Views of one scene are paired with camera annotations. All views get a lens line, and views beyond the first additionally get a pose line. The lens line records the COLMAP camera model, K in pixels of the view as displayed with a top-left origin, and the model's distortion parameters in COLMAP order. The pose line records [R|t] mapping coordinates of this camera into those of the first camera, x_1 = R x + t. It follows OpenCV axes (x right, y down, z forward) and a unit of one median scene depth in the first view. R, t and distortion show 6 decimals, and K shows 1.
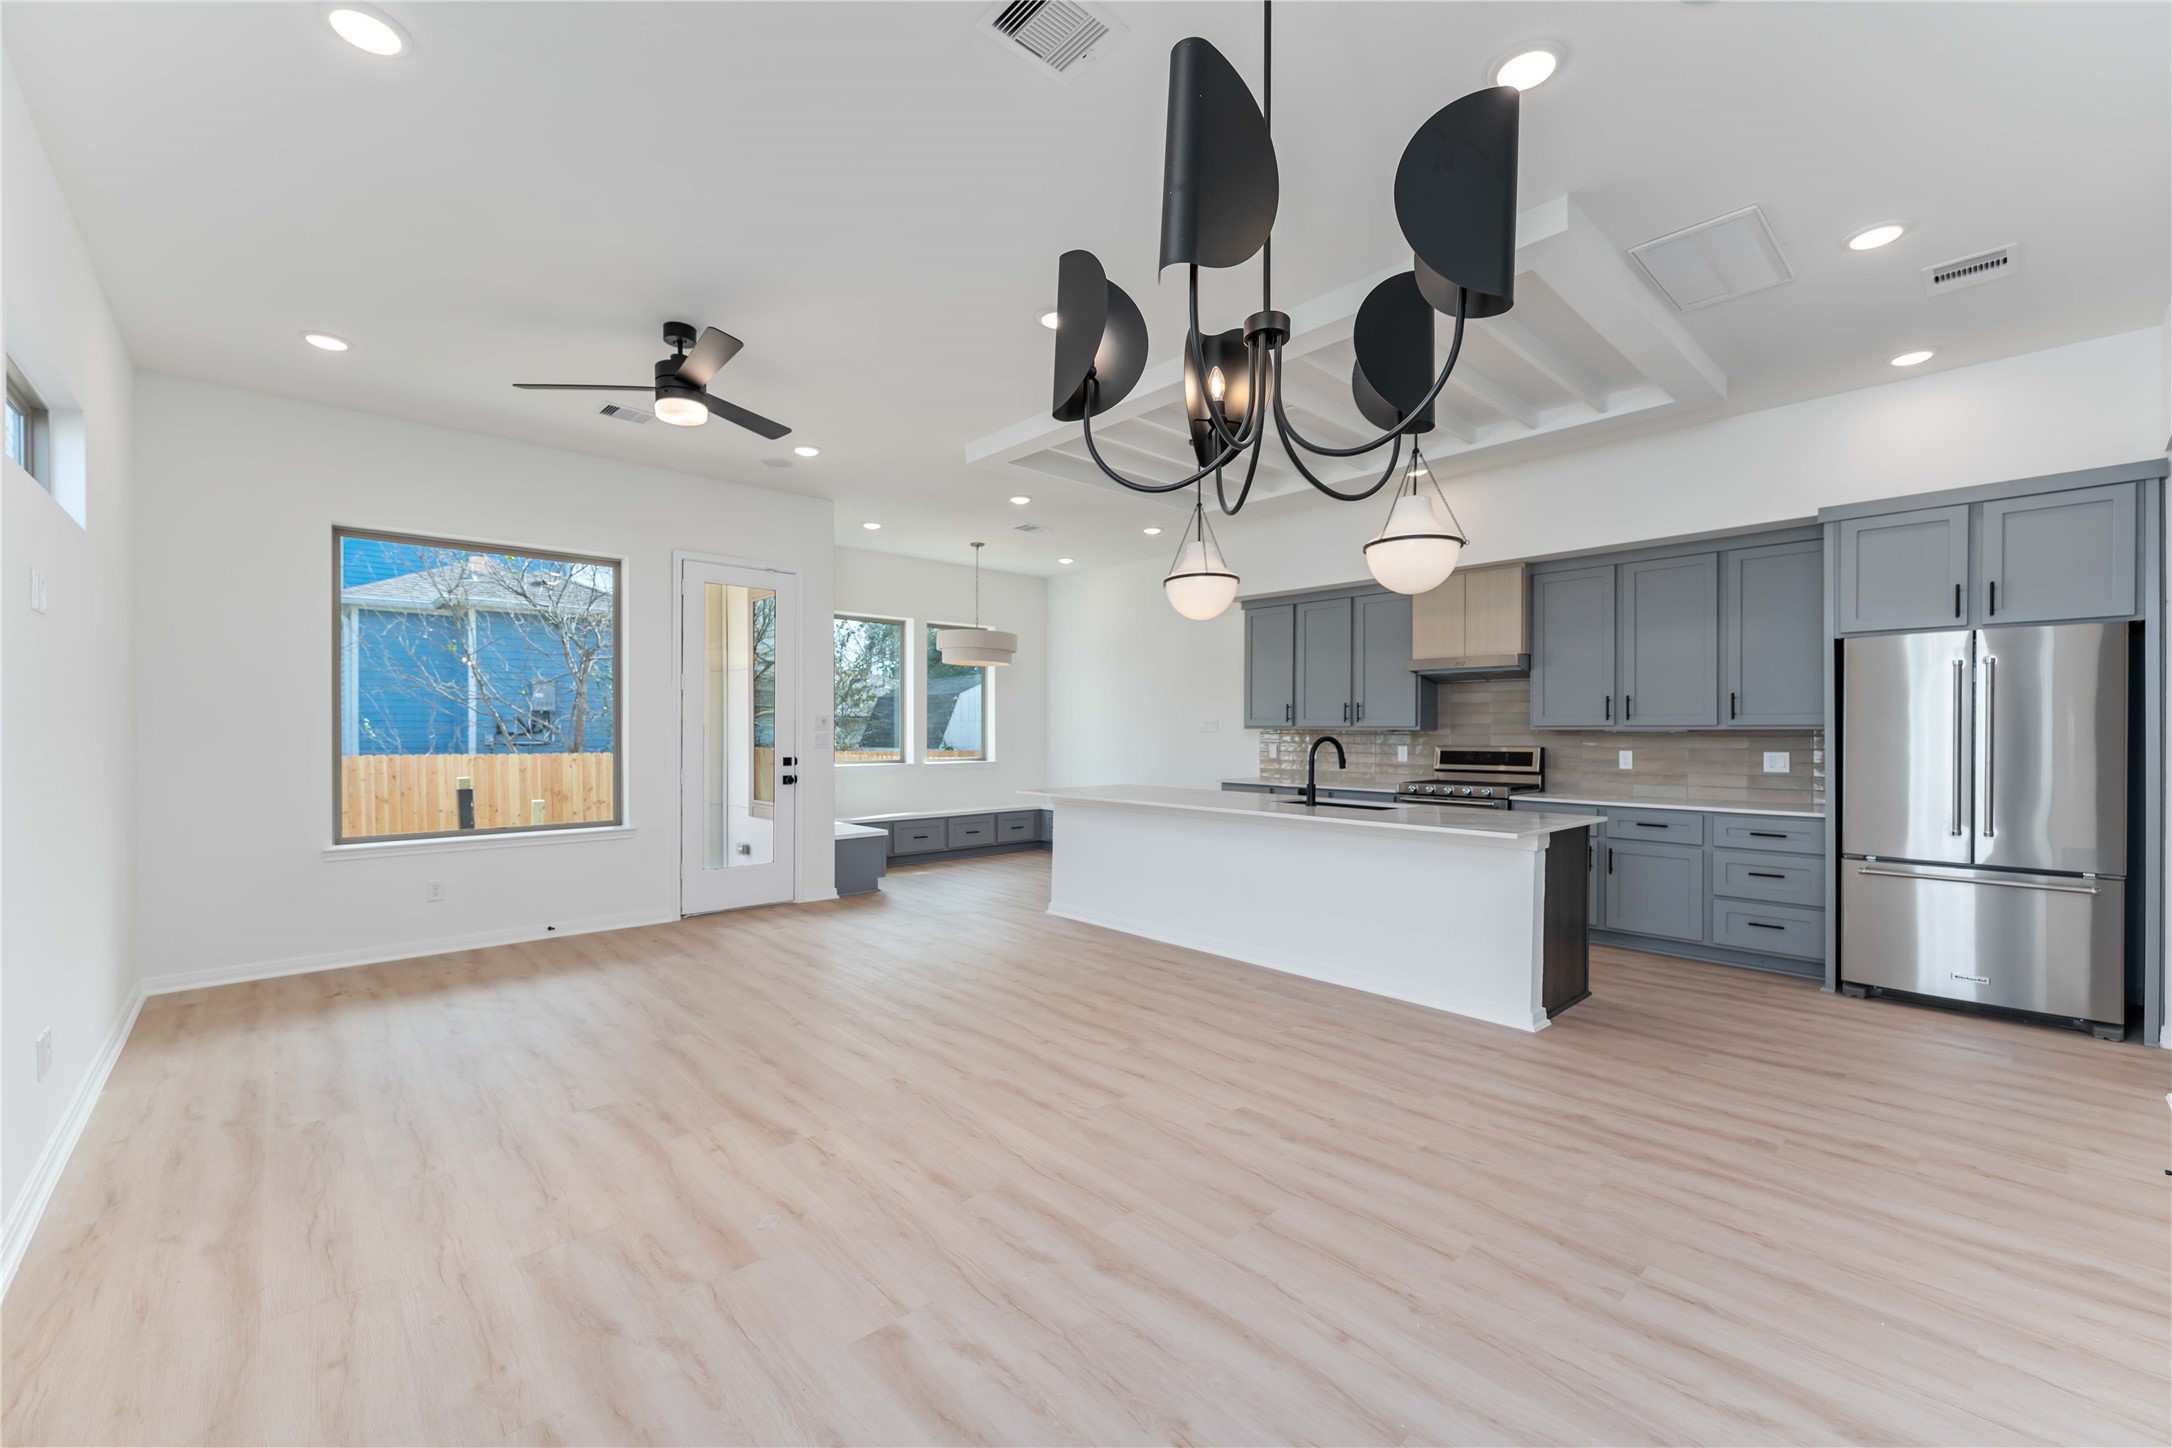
lens RADIAL K [[899.1, 0, 1067.4], [0, 899.1, 735.1], [0, 0, 1]] dist [0.002195, -0.000872]
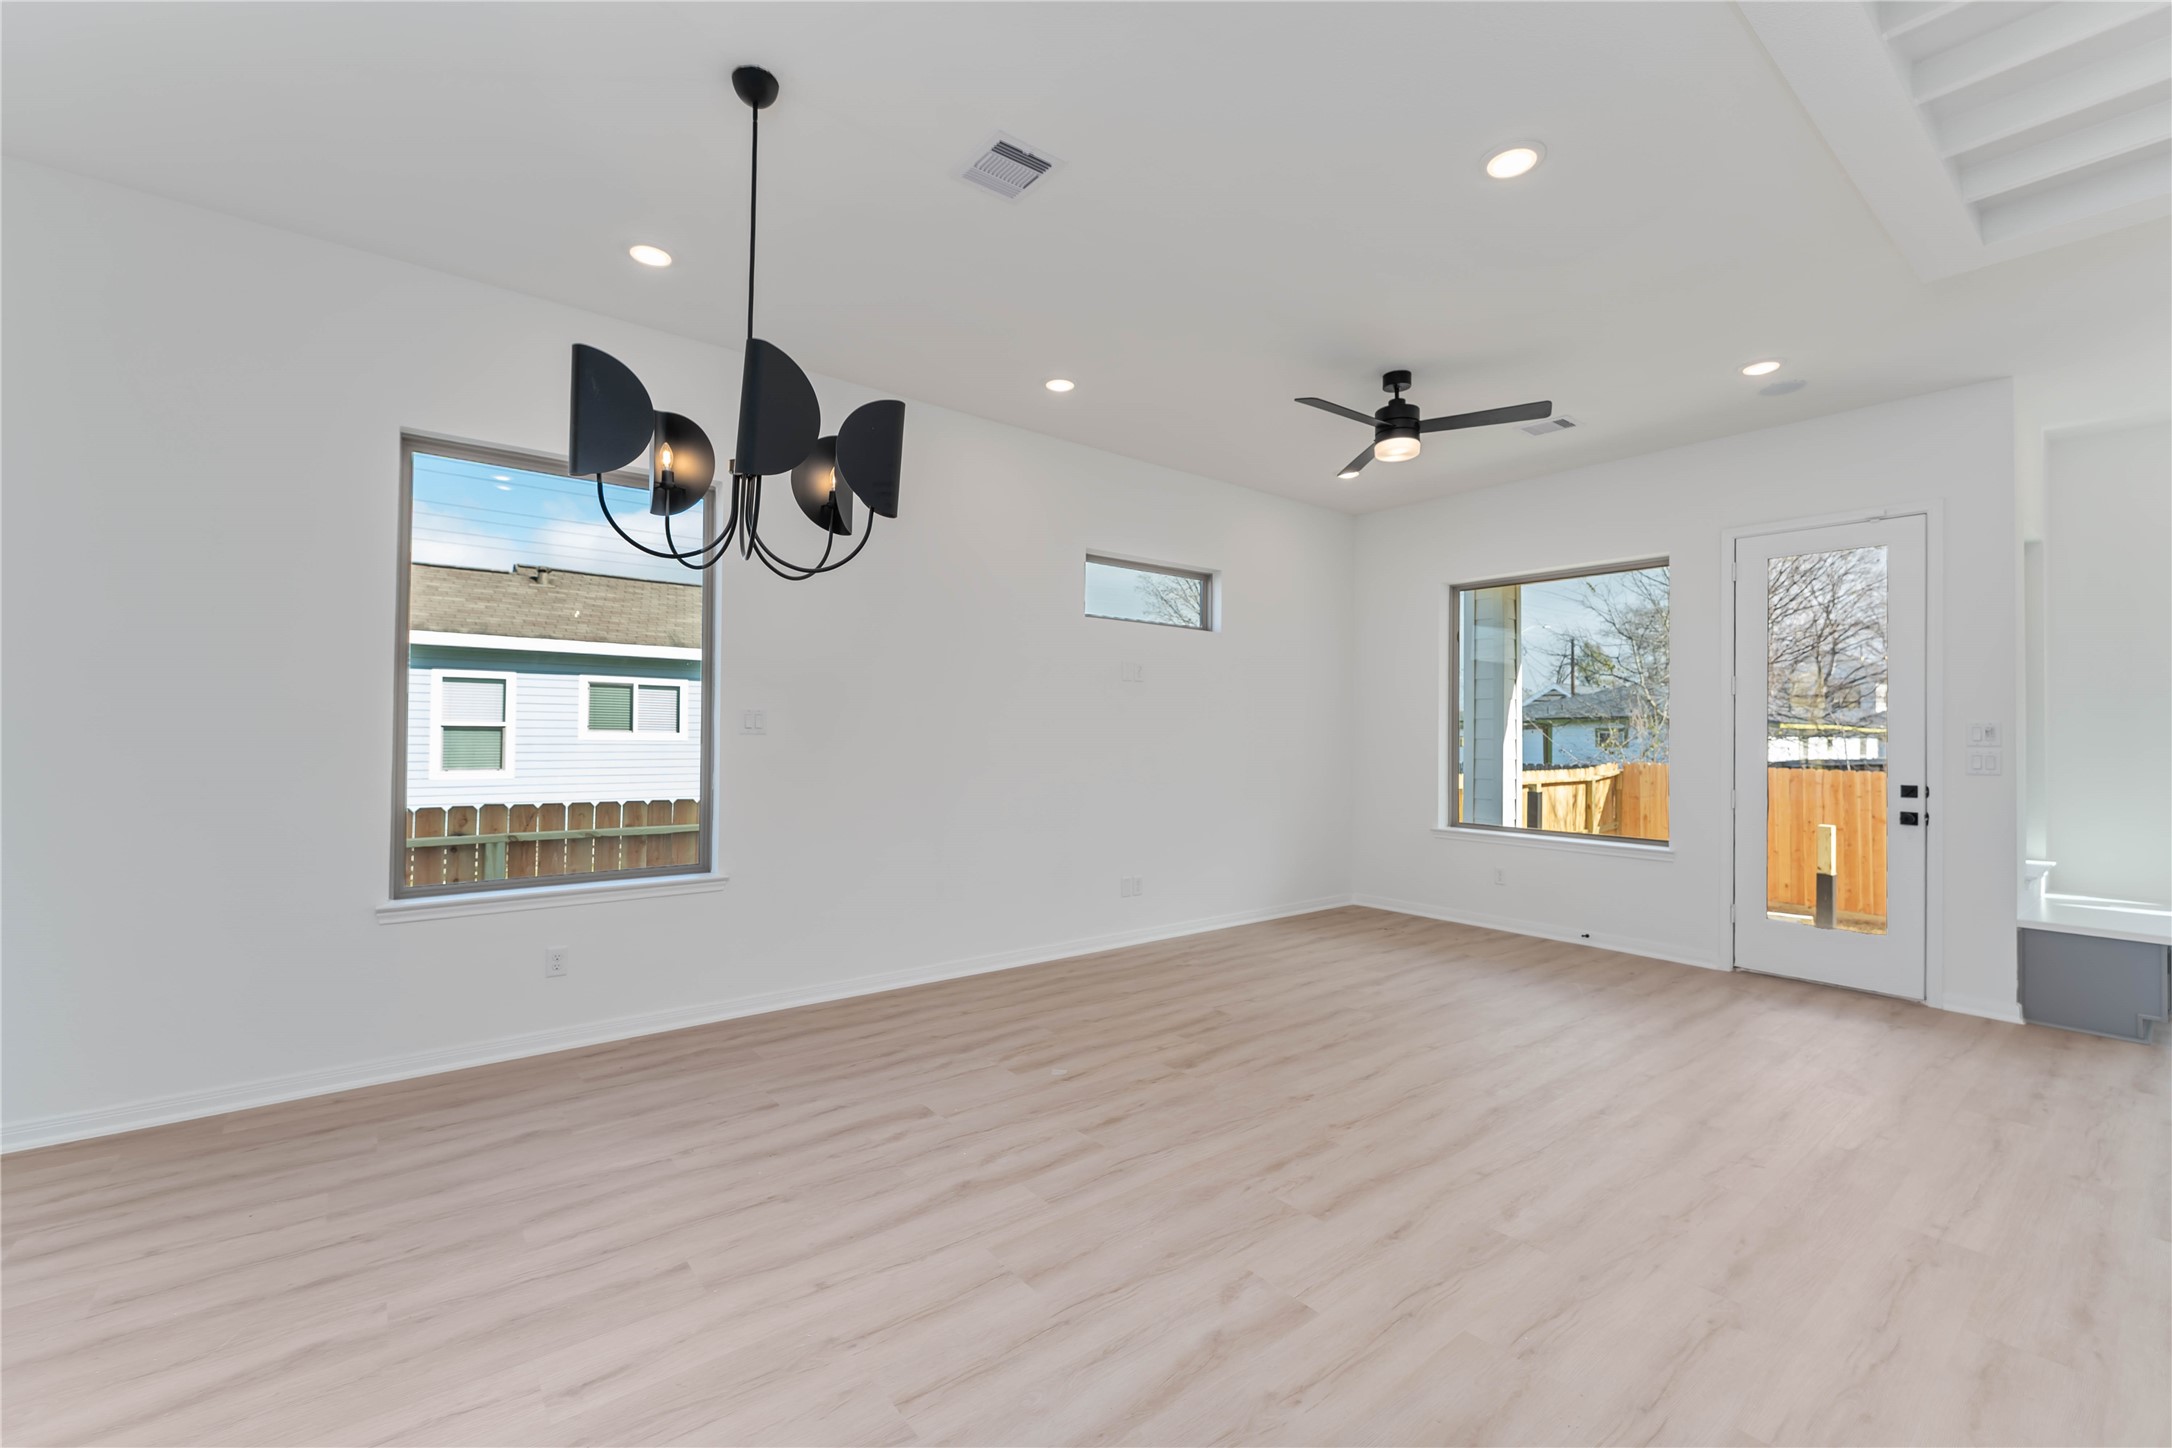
lens RADIAL K [[899.1, 0, 1068.2], [0, 899.1, 724.3], [0, 0, 1]] dist [0.002195, -0.000872]
pose [[-0.079913, -0.012104, -0.996728, 0.534459], [-0.017808, 0.999784, -0.010713, -0.004106], [0.996643, 0.016894, -0.080112, 0.530412]]
